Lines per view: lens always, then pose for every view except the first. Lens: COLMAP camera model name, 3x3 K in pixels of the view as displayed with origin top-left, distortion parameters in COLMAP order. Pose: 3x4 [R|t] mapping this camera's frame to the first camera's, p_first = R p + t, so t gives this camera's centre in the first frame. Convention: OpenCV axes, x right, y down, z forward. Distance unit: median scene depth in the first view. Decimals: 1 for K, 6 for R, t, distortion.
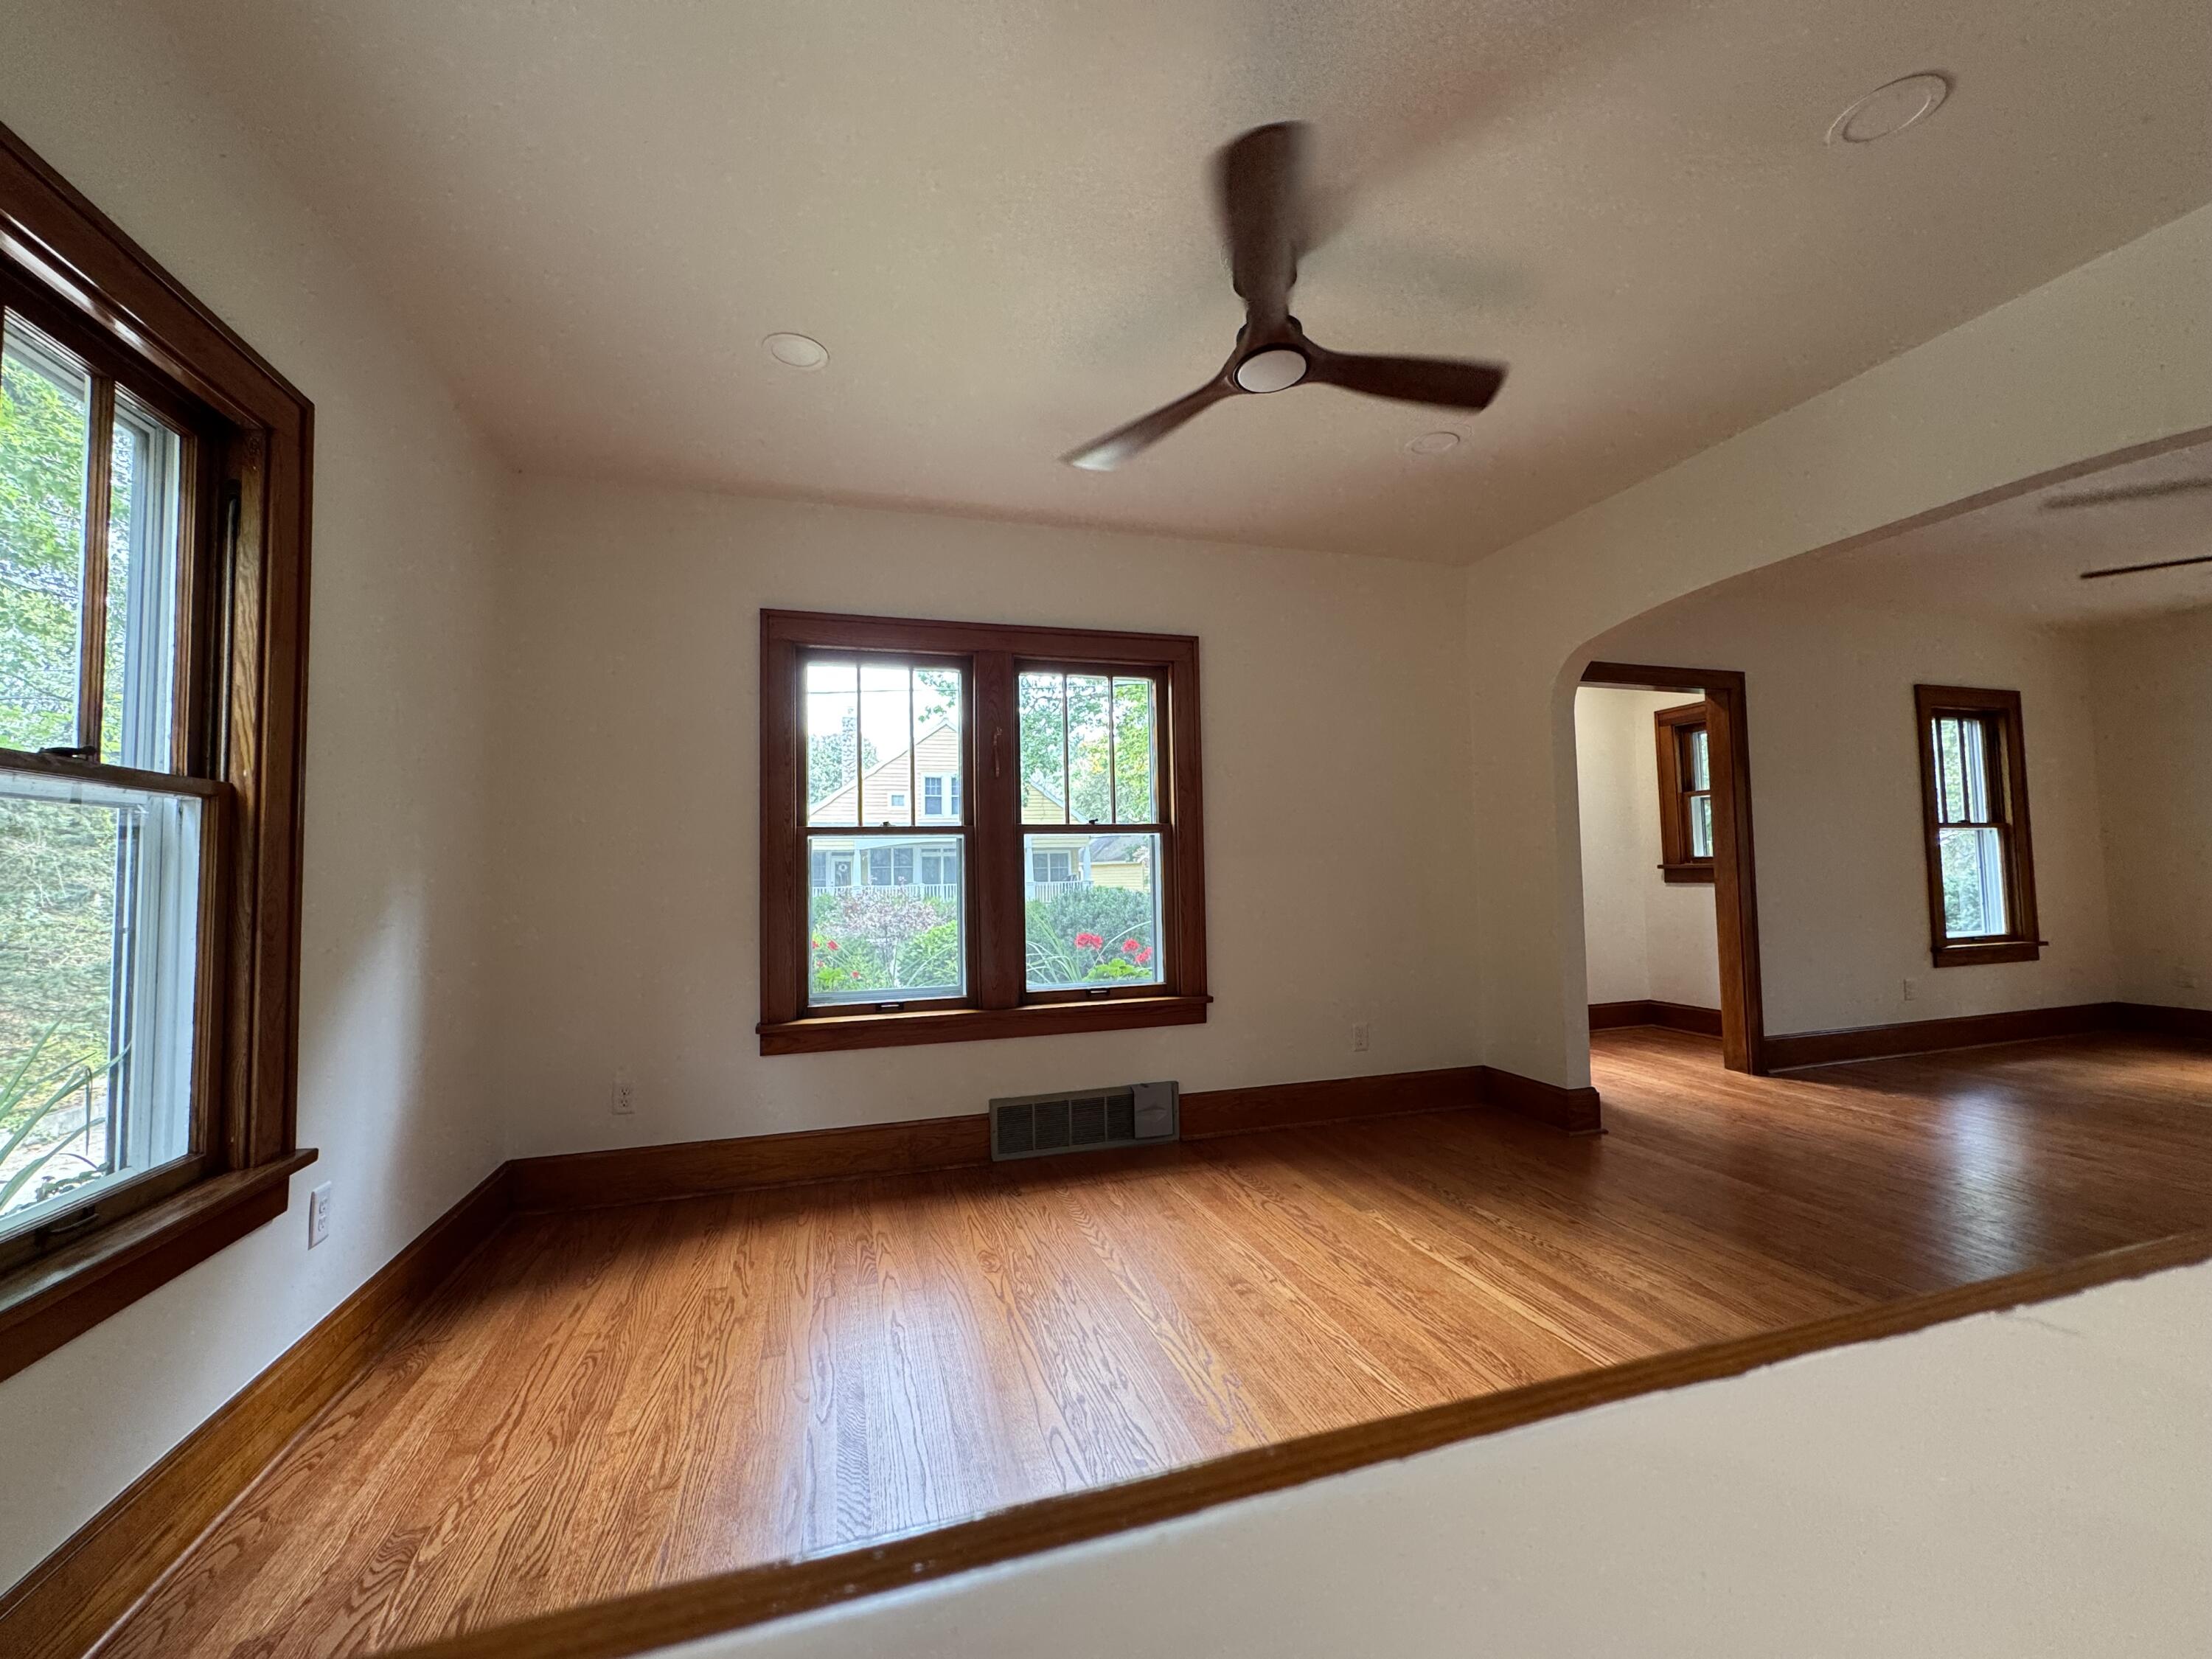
lens RADIAL K [[887.0, 0, 1106.0], [0, 887.0, 829.5], [0, 0, 1]] dist [-0.003487, 0.000979]
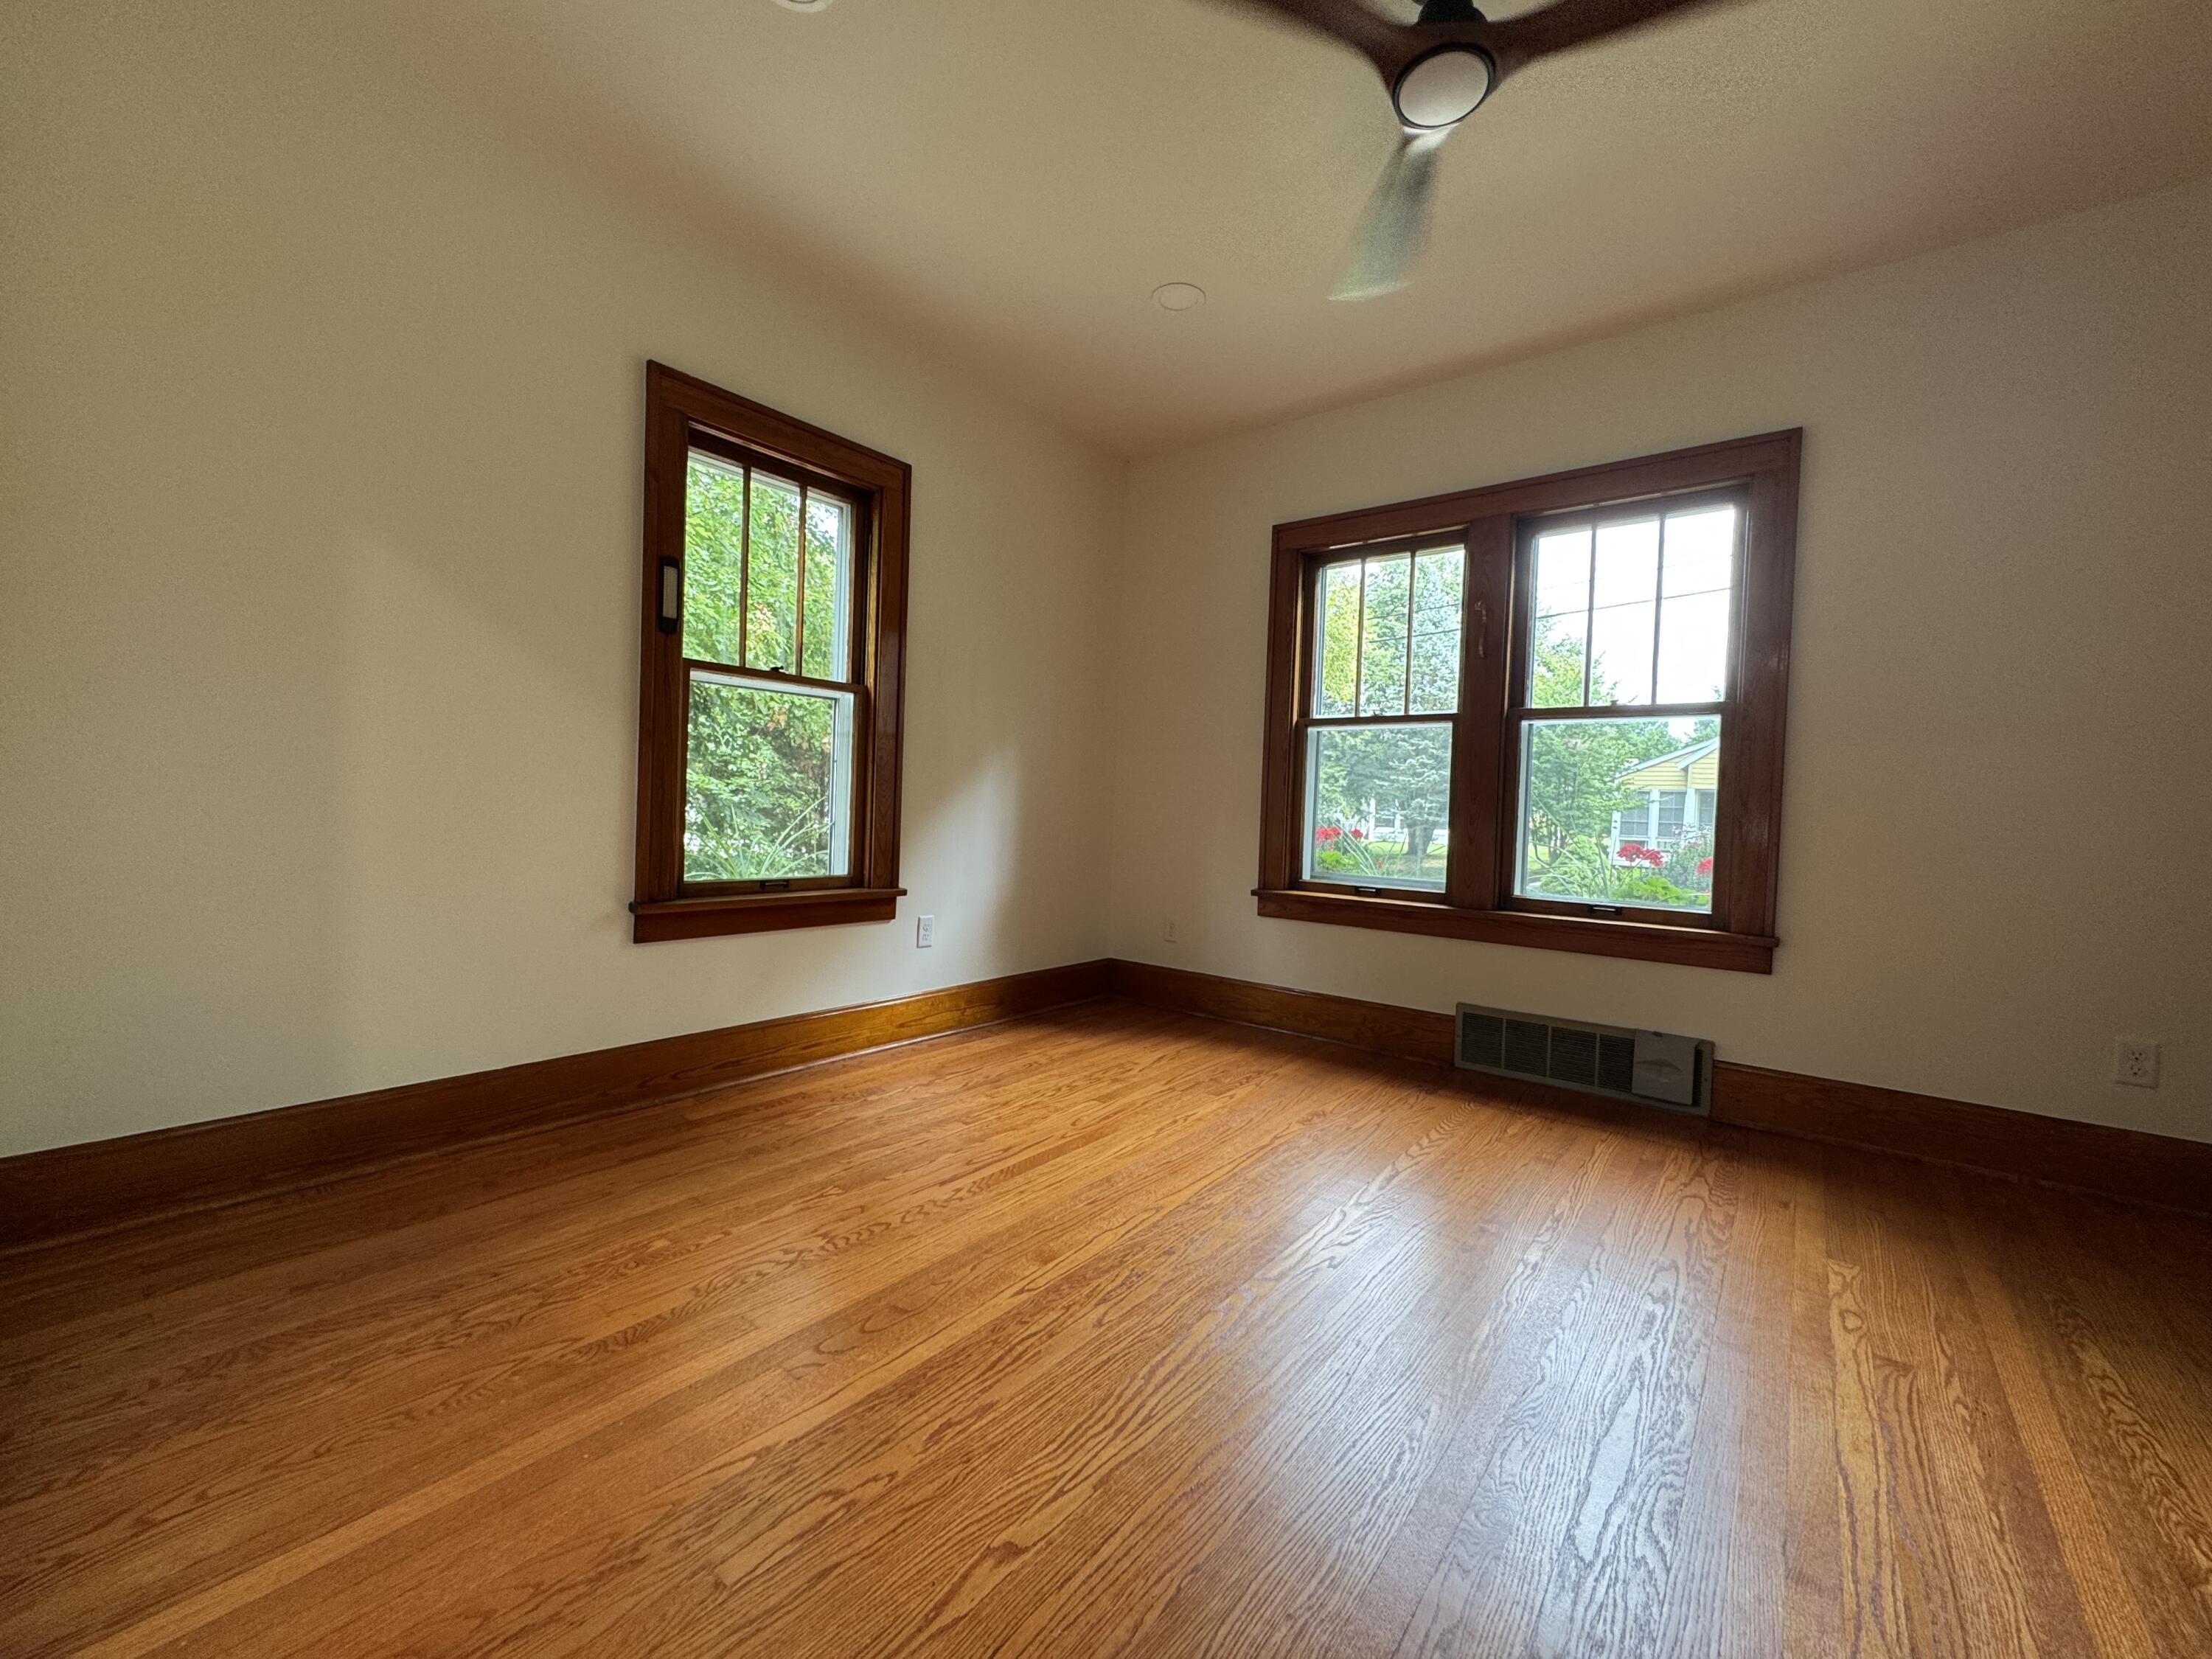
lens RADIAL K [[887.0, 0, 1106.0], [0, 887.0, 829.5], [0, 0, 1]] dist [-0.003487, 0.000979]
pose [[0.567729, 0.059676, -0.821050, 0.400911], [-0.006616, 0.997668, 0.067939, 0.056321], [0.823189, -0.033139, 0.566800, 0.154473]]
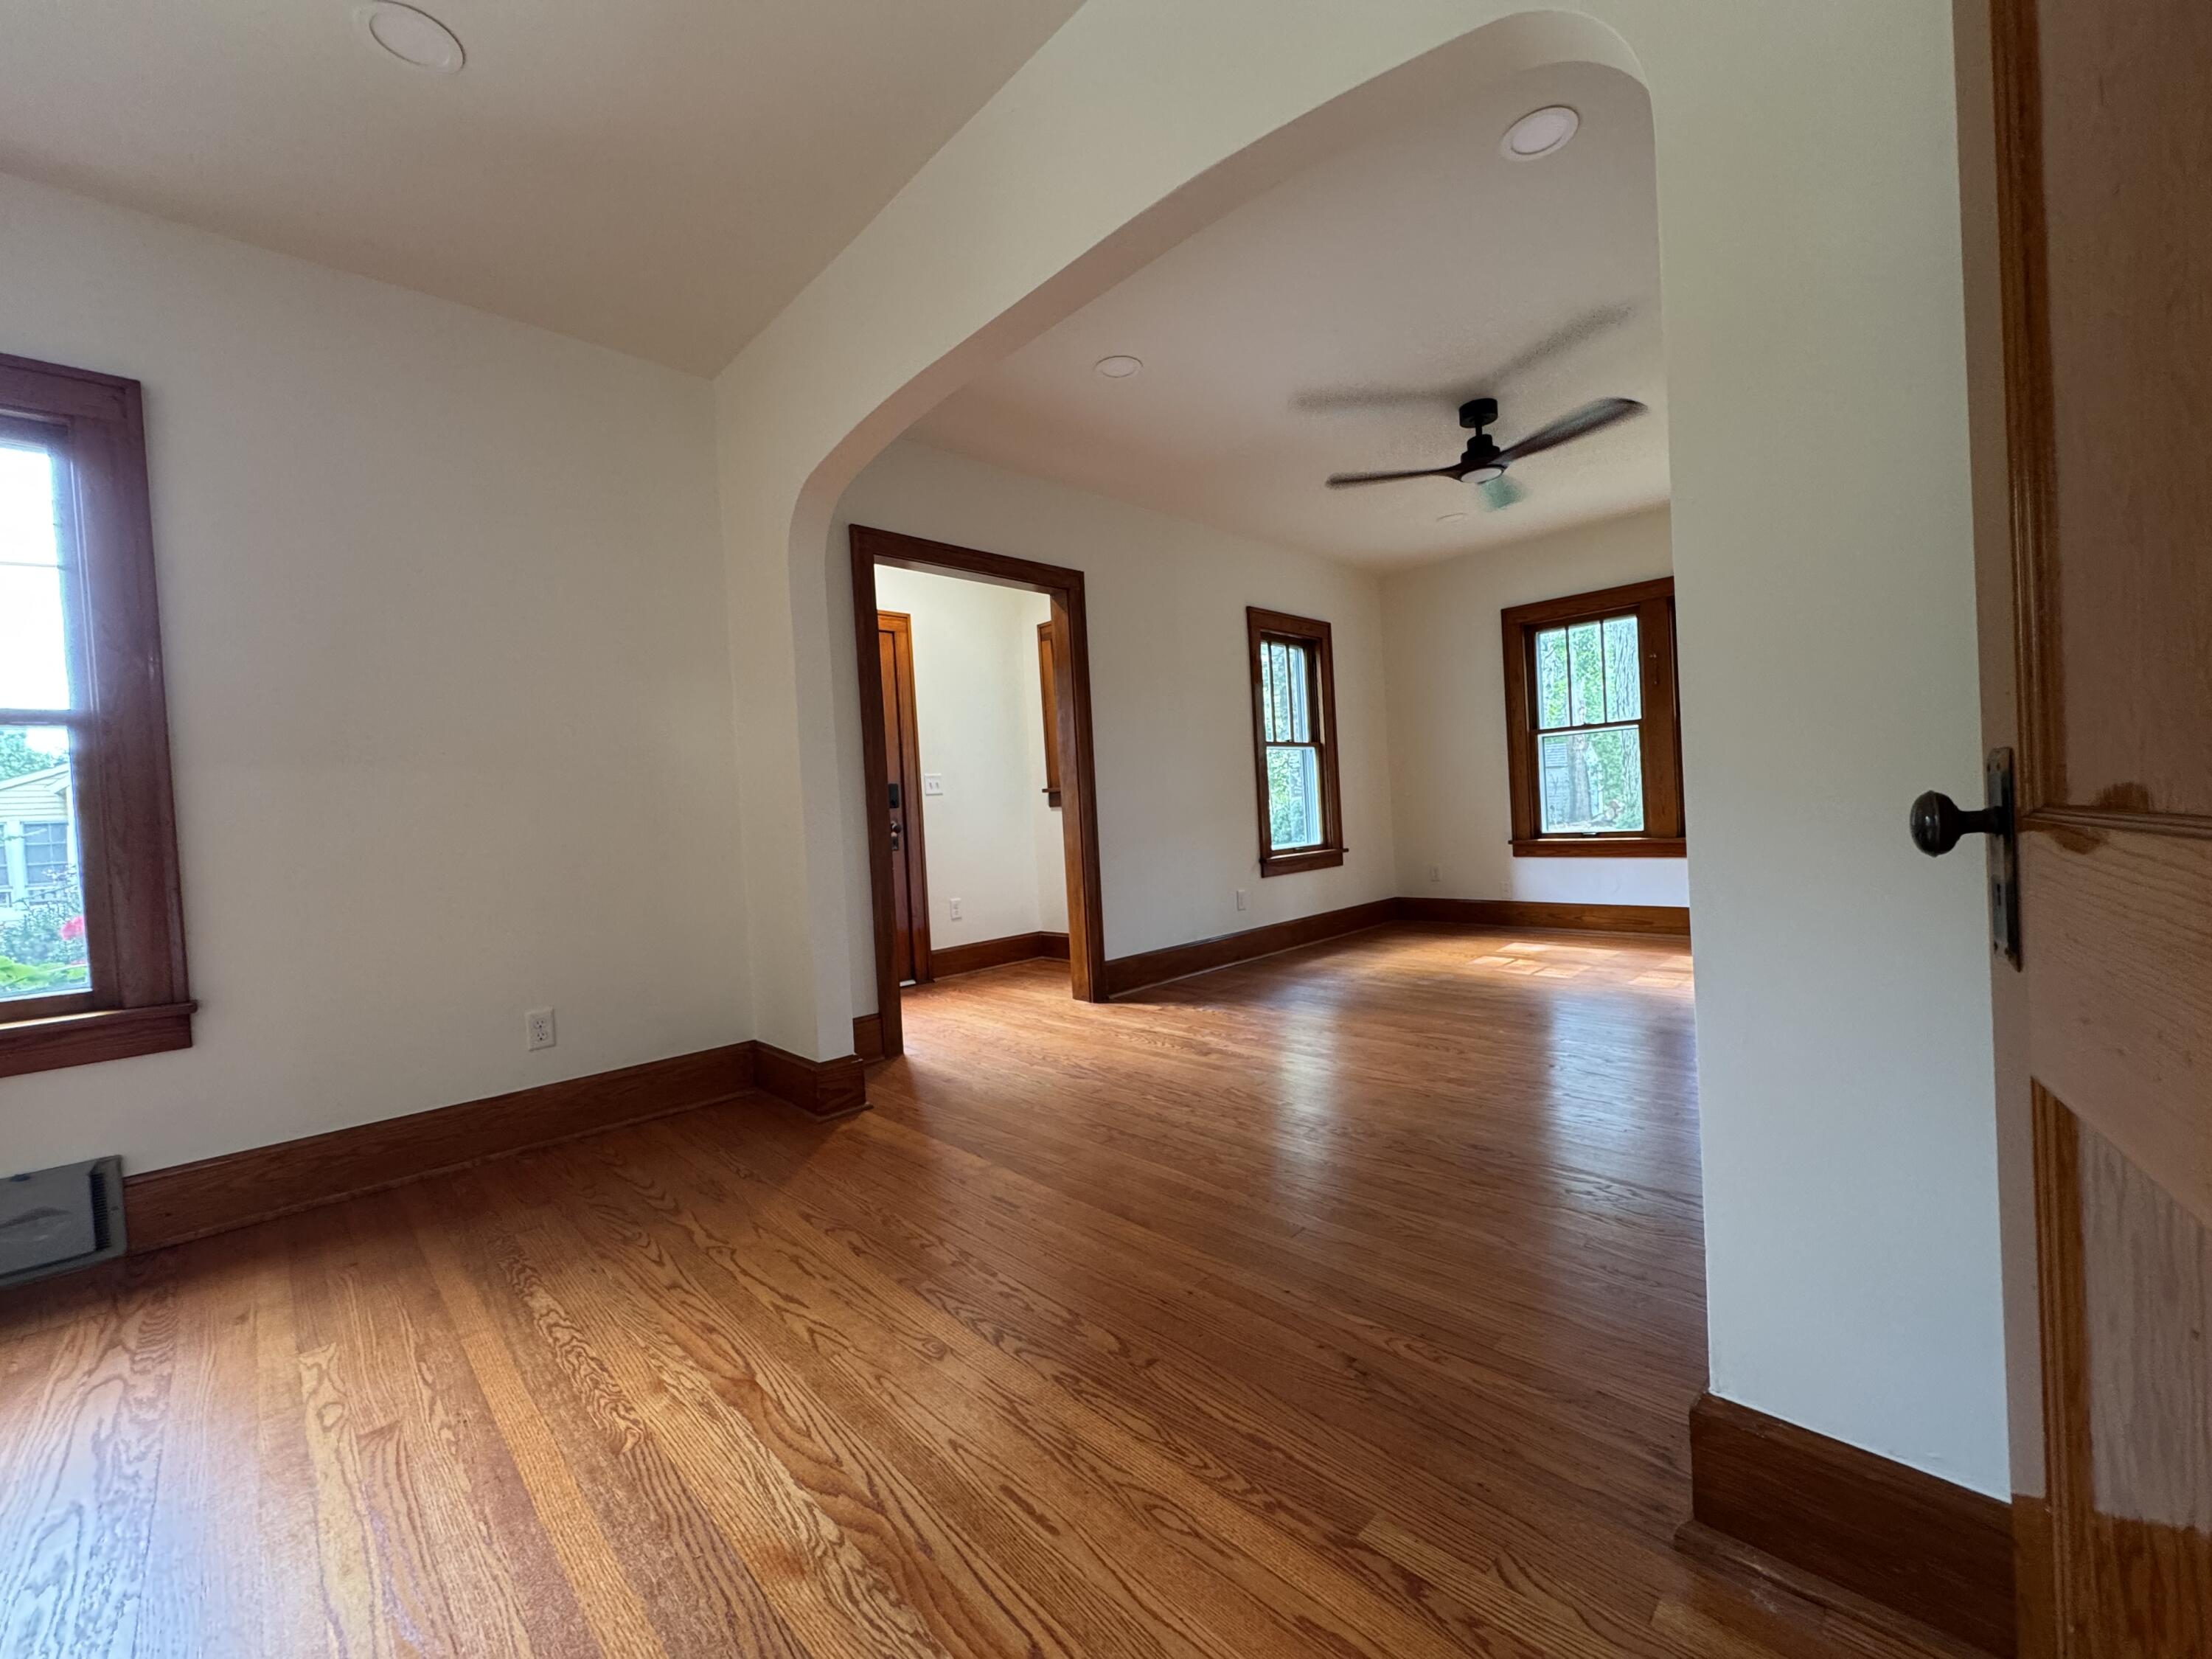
lens RADIAL K [[887.0, 0, 1106.0], [0, 887.0, 829.5], [0, 0, 1]] dist [-0.003487, 0.000979]
pose [[0.888124, -0.039748, 0.457882, 0.401079], [0.016162, 0.998338, 0.055317, 0.051506], [-0.459320, -0.041728, 0.887290, 0.206882]]
